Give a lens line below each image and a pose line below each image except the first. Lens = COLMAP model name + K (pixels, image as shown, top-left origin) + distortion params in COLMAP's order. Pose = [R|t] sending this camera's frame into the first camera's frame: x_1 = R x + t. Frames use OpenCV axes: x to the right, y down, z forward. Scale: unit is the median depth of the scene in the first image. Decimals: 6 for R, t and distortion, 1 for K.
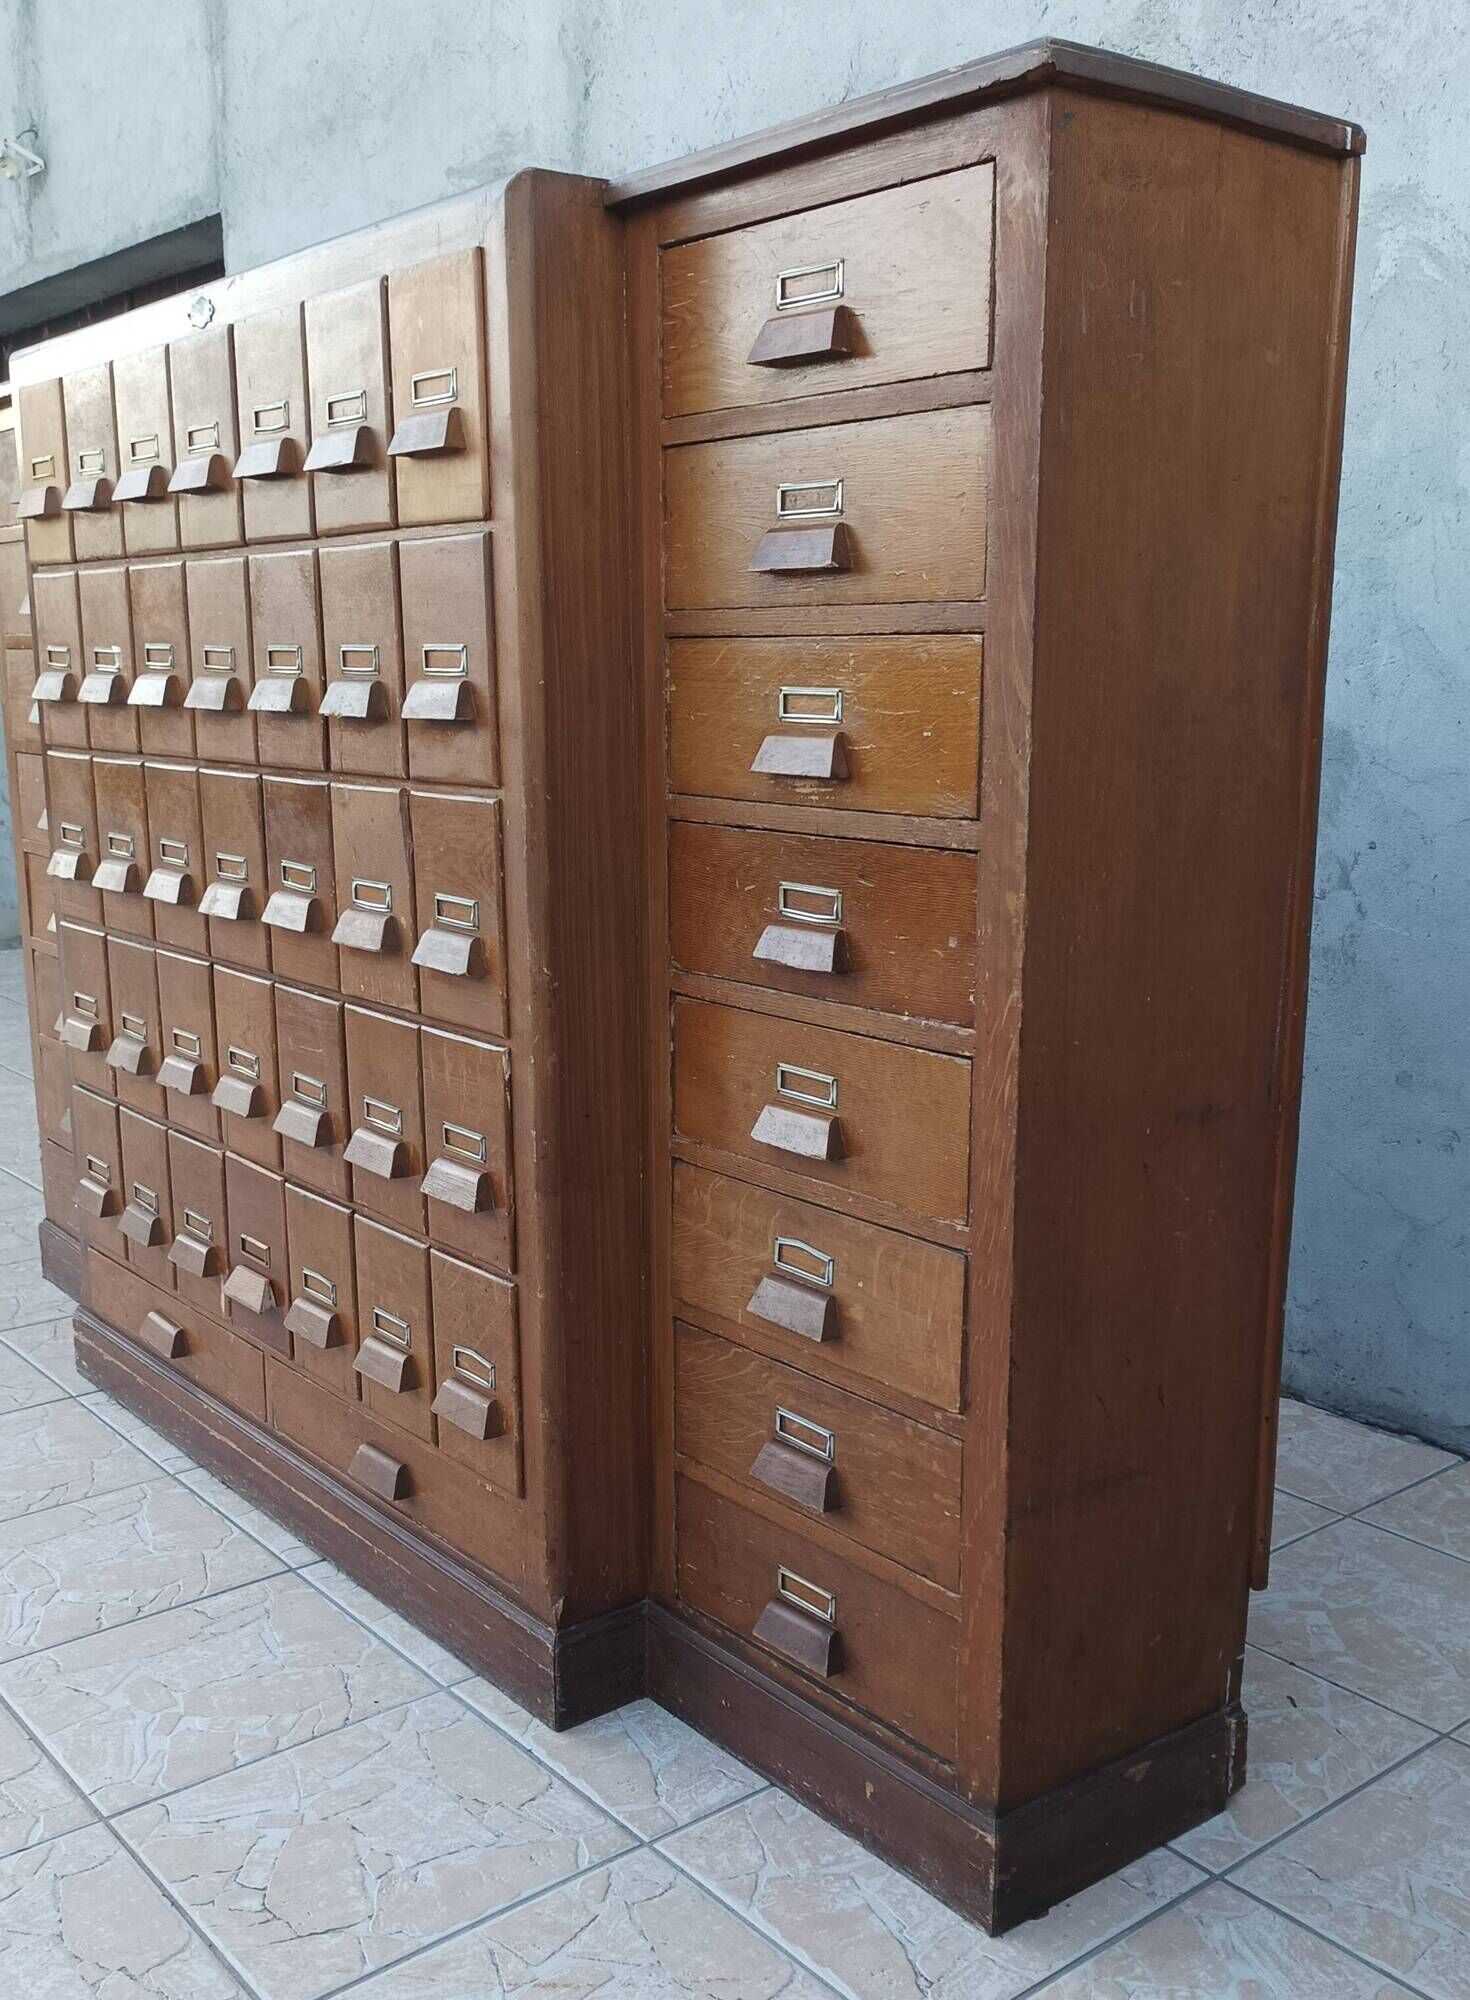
lens RADIAL K [[1946.3, 0, 796.7], [0, 1946.3, 1131.8], [0, 0, 1]] dist [0.034204, 0.000000]
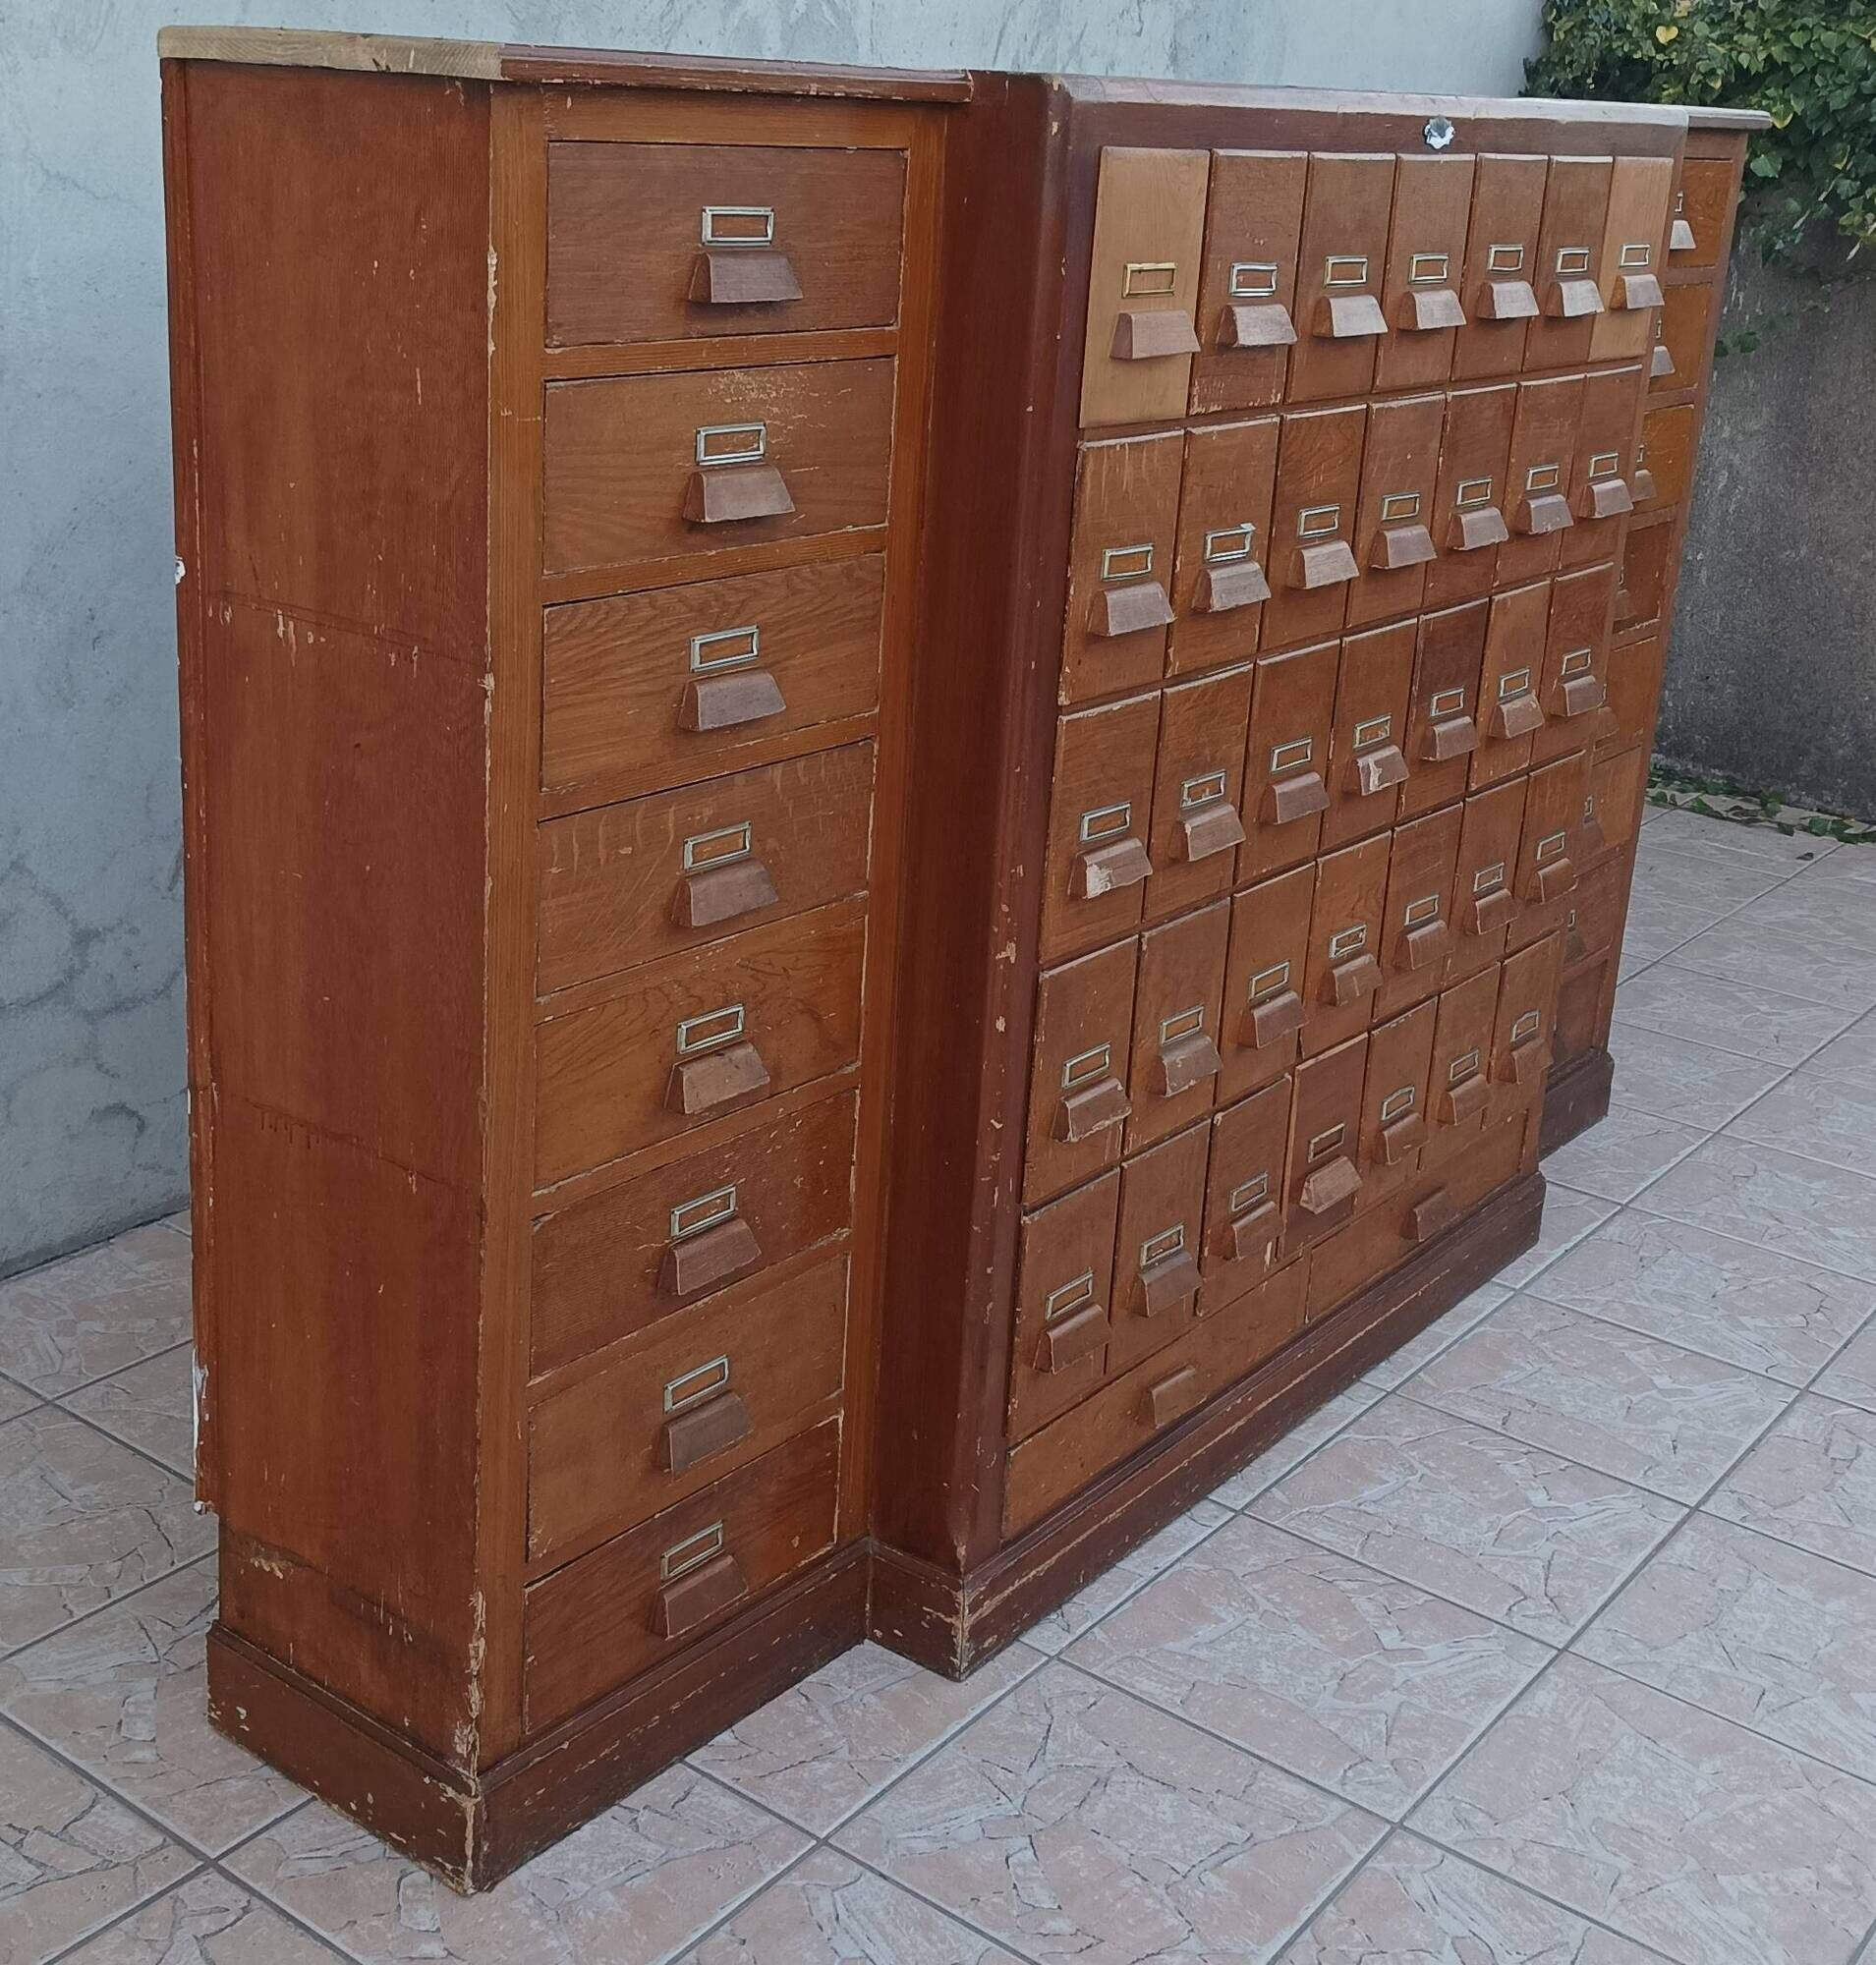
lens RADIAL K [[2586.1, 0, 852.7], [0, 2586.1, 873.6], [0, 0, 1]] dist [0.055737, 0.000000]
pose [[-0.220247, -0.303609, 0.926991, -1.781078], [0.171696, 0.923423, 0.343234, -0.687523], [-0.960214, 0.234758, -0.151253, 1.864007]]
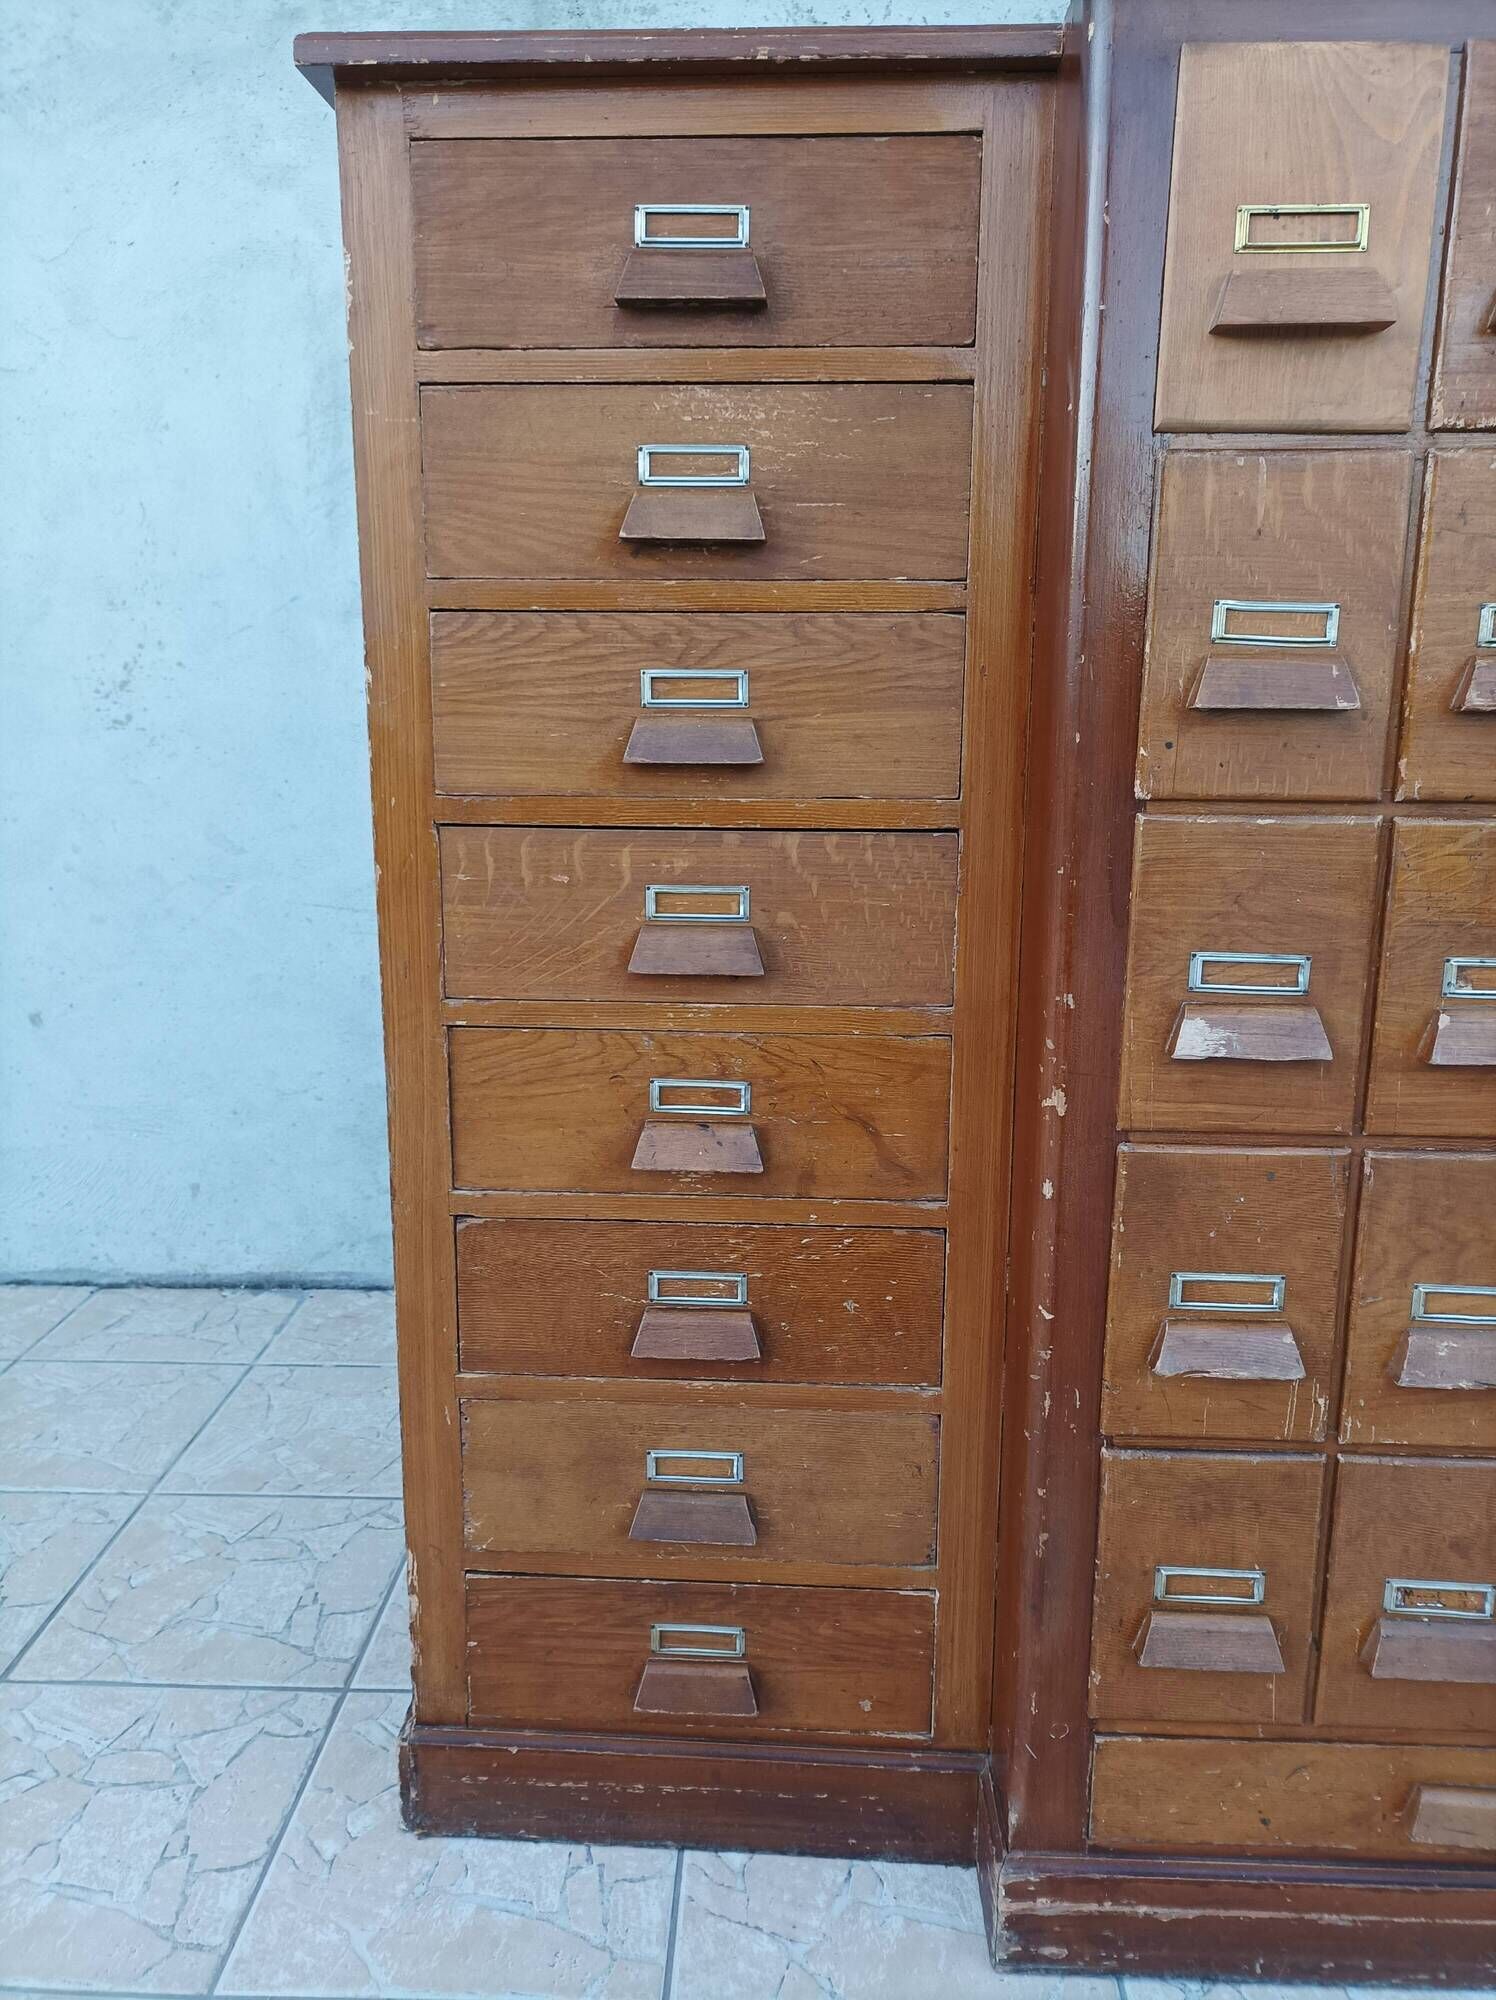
lens RADIAL K [[1489.9, 0, 749.1], [0, 1489.9, 996.1], [0, 0, 1]] dist [0.029000, -0.017634]
pose [[0.664592, -0.155551, 0.730836, -1.134038], [0.172188, 0.983649, 0.052778, -0.289040], [-0.727096, 0.090766, 0.680510, 1.271841]]
